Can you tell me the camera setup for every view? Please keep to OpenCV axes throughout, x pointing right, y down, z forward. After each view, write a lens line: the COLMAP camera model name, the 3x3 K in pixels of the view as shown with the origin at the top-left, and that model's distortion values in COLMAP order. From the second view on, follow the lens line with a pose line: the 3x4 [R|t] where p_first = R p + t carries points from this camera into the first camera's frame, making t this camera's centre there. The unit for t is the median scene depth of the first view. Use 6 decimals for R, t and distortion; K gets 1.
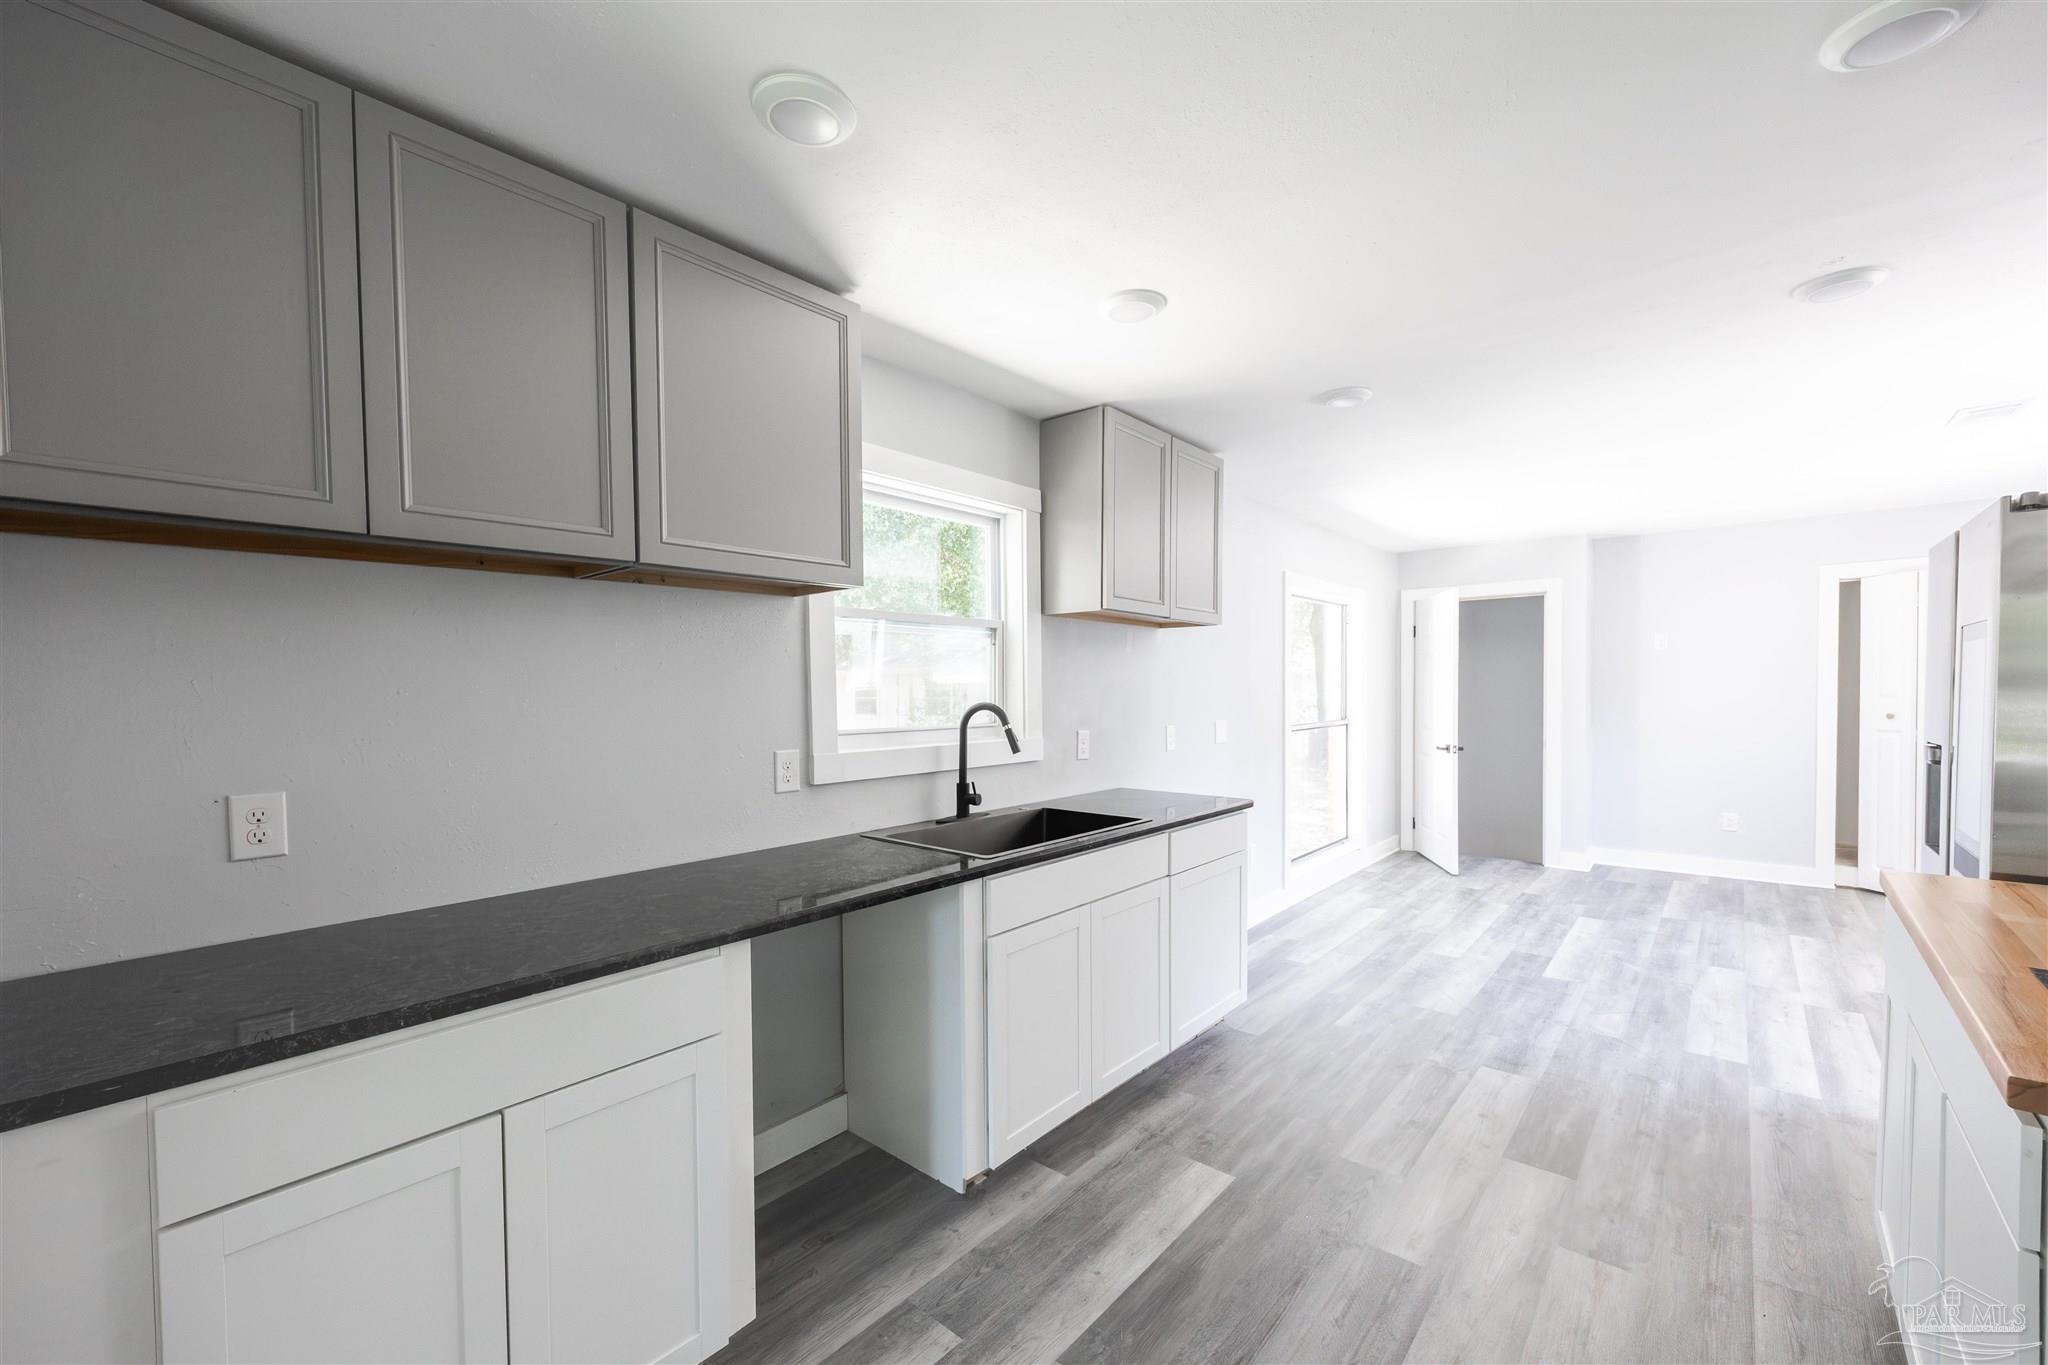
lens RADIAL K [[808.1, 0, 1035.6], [0, 808.1, 675.9], [0, 0, 1]] dist [0.003547, 0.000580]
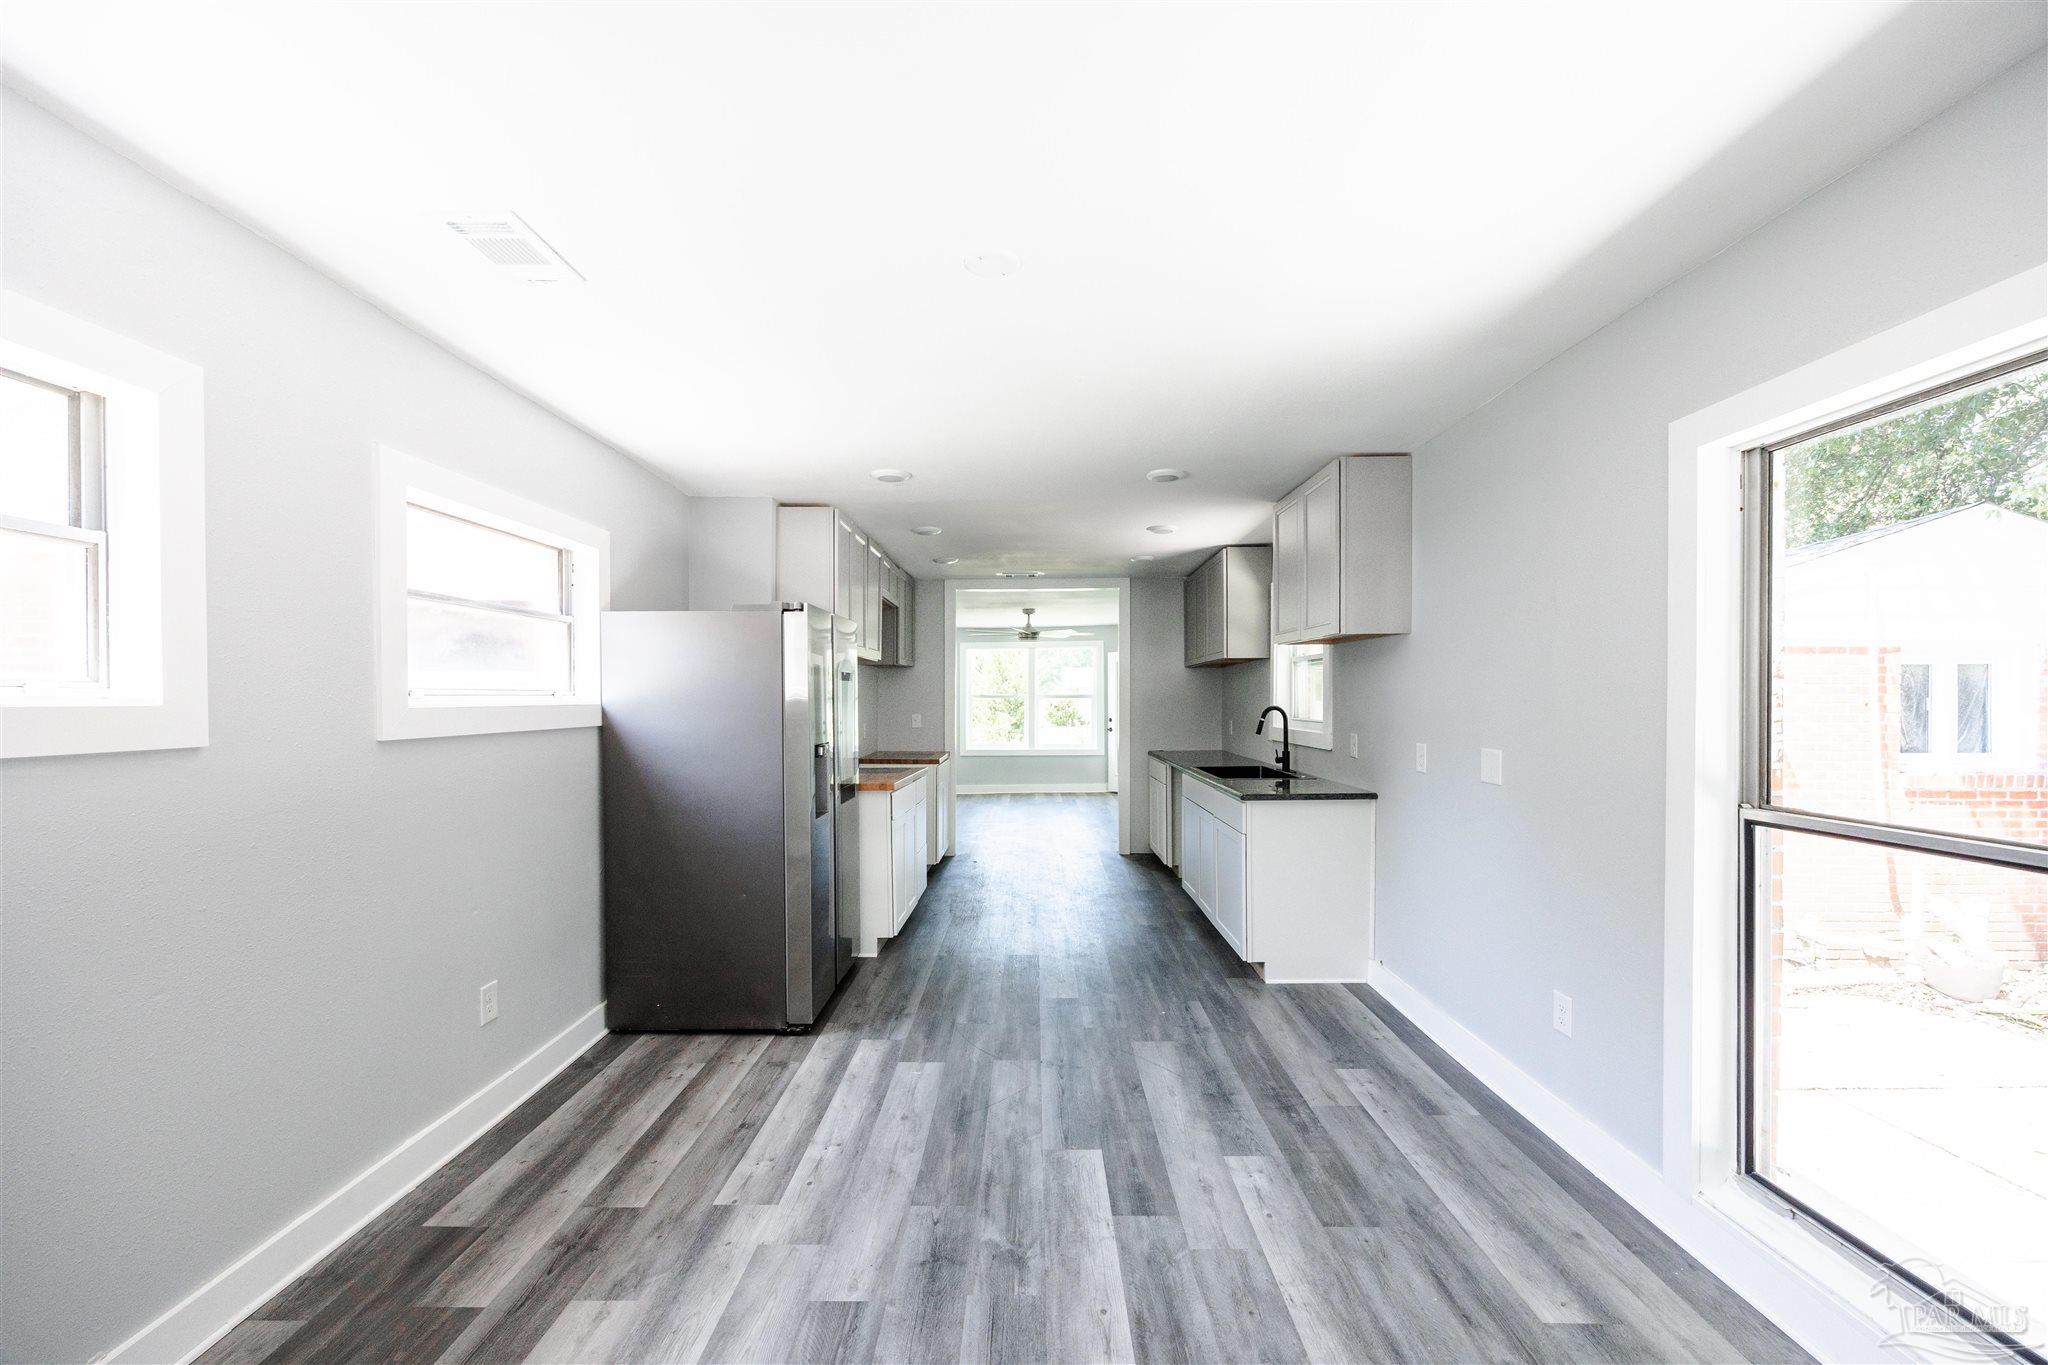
lens RADIAL K [[808.1, 0, 1026.3], [0, 808.1, 696.5], [0, 0, 1]] dist [0.003547, 0.000580]
pose [[-0.761629, 0.011863, -0.647905, 1.140238], [0.021333, 0.999749, -0.006772, 0.011213], [0.647663, -0.018980, -0.761691, 1.532939]]
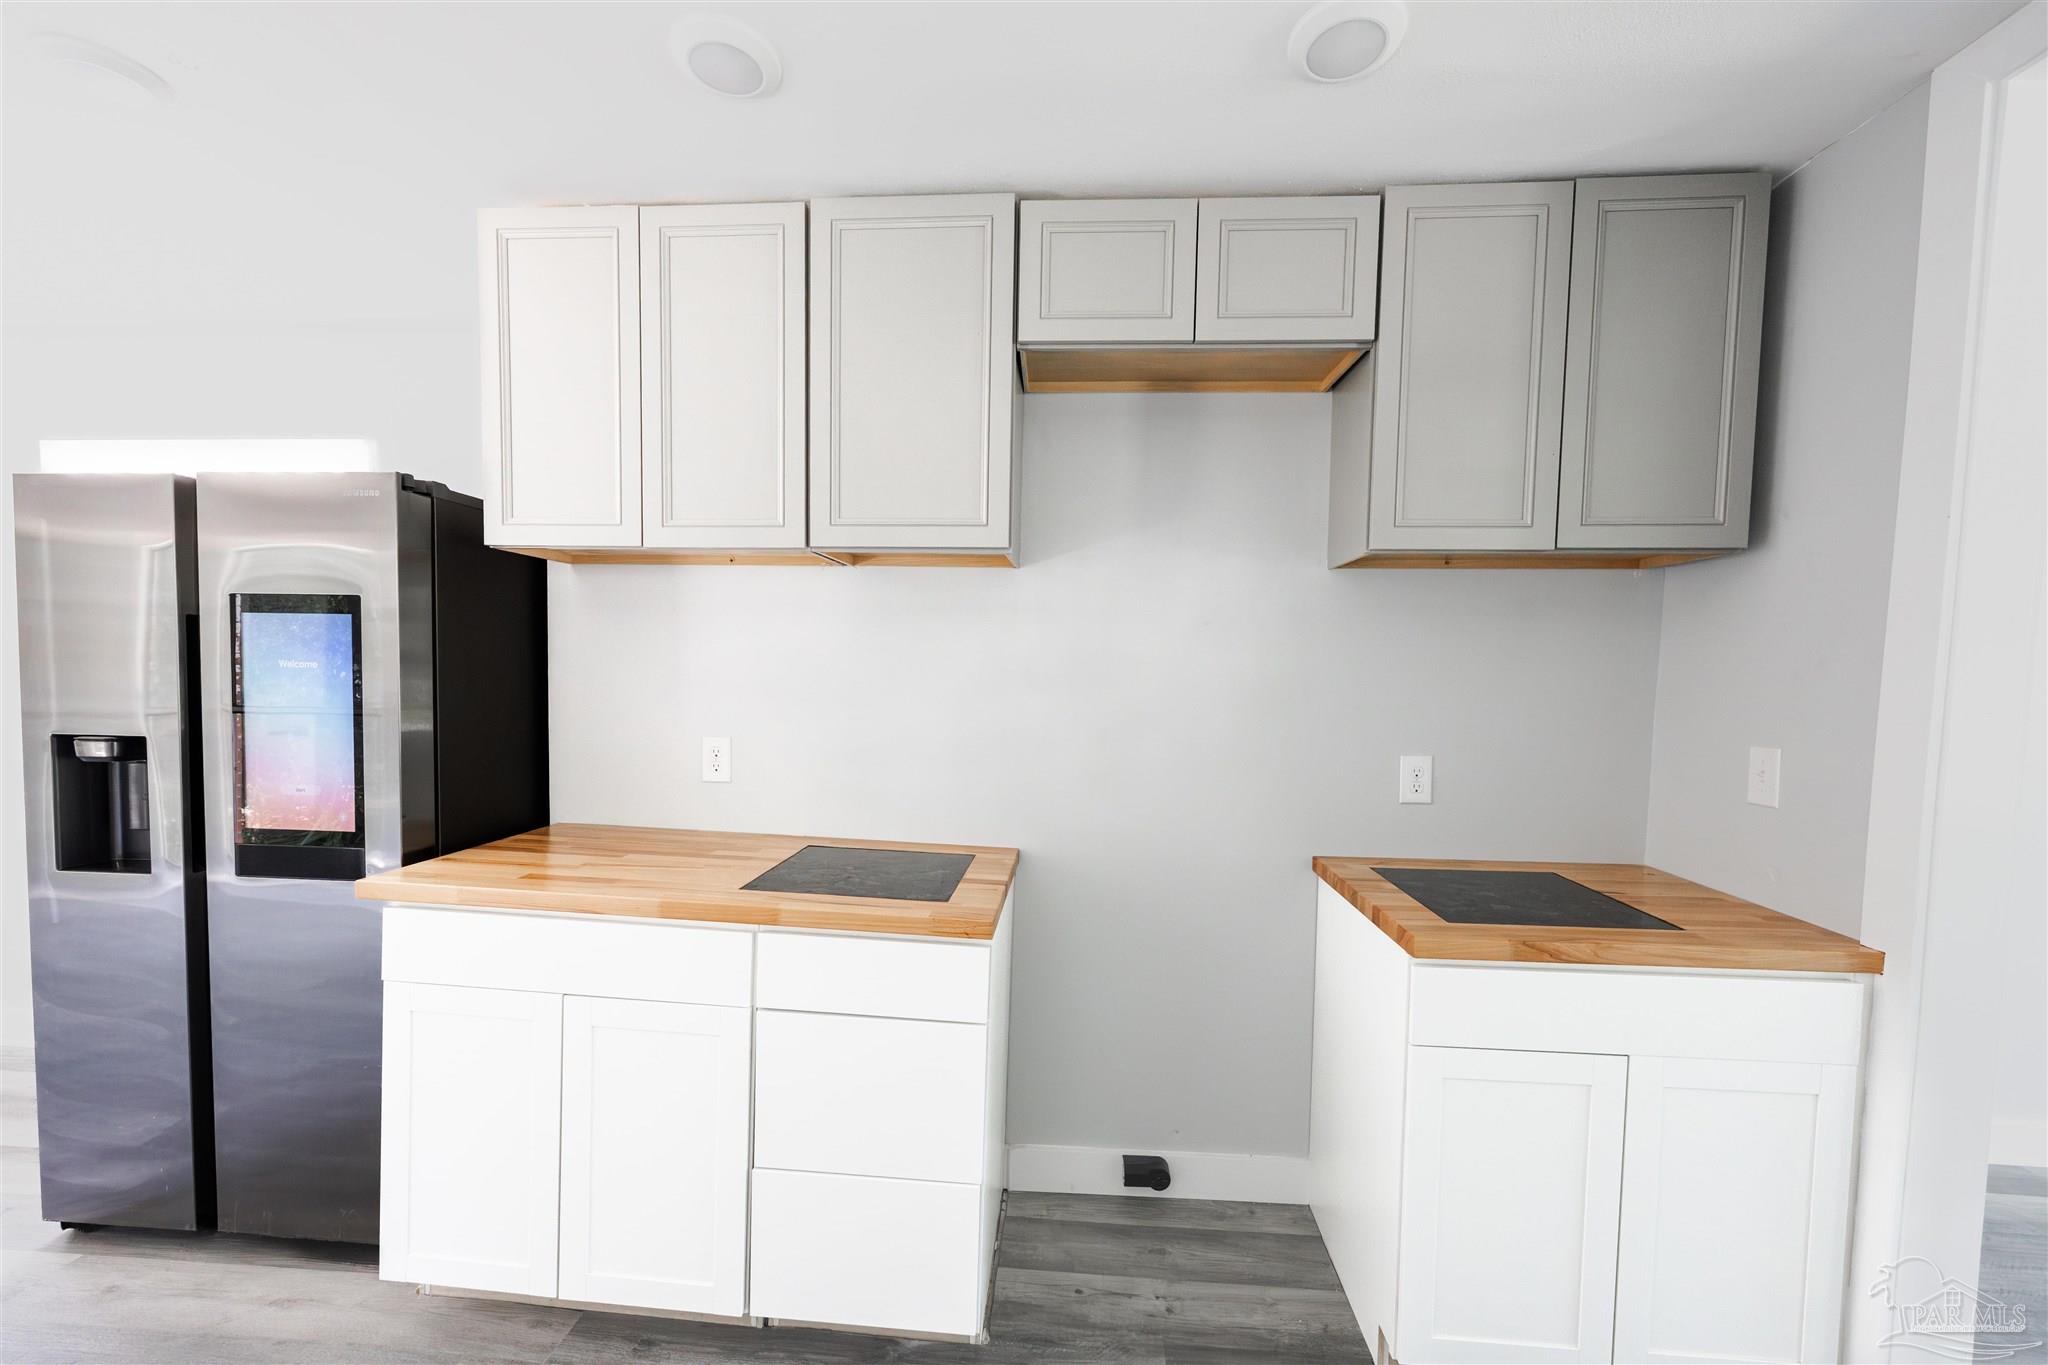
lens RADIAL K [[808.1, 0, 1025.7], [0, 808.1, 696.0], [0, 0, 1]] dist [0.003547, 0.000580]
pose [[0.597560, 0.036702, -0.800984, 0.426130], [-0.011763, 0.999246, 0.037011, 0.008404], [0.801738, -0.012694, 0.597541, 0.465617]]
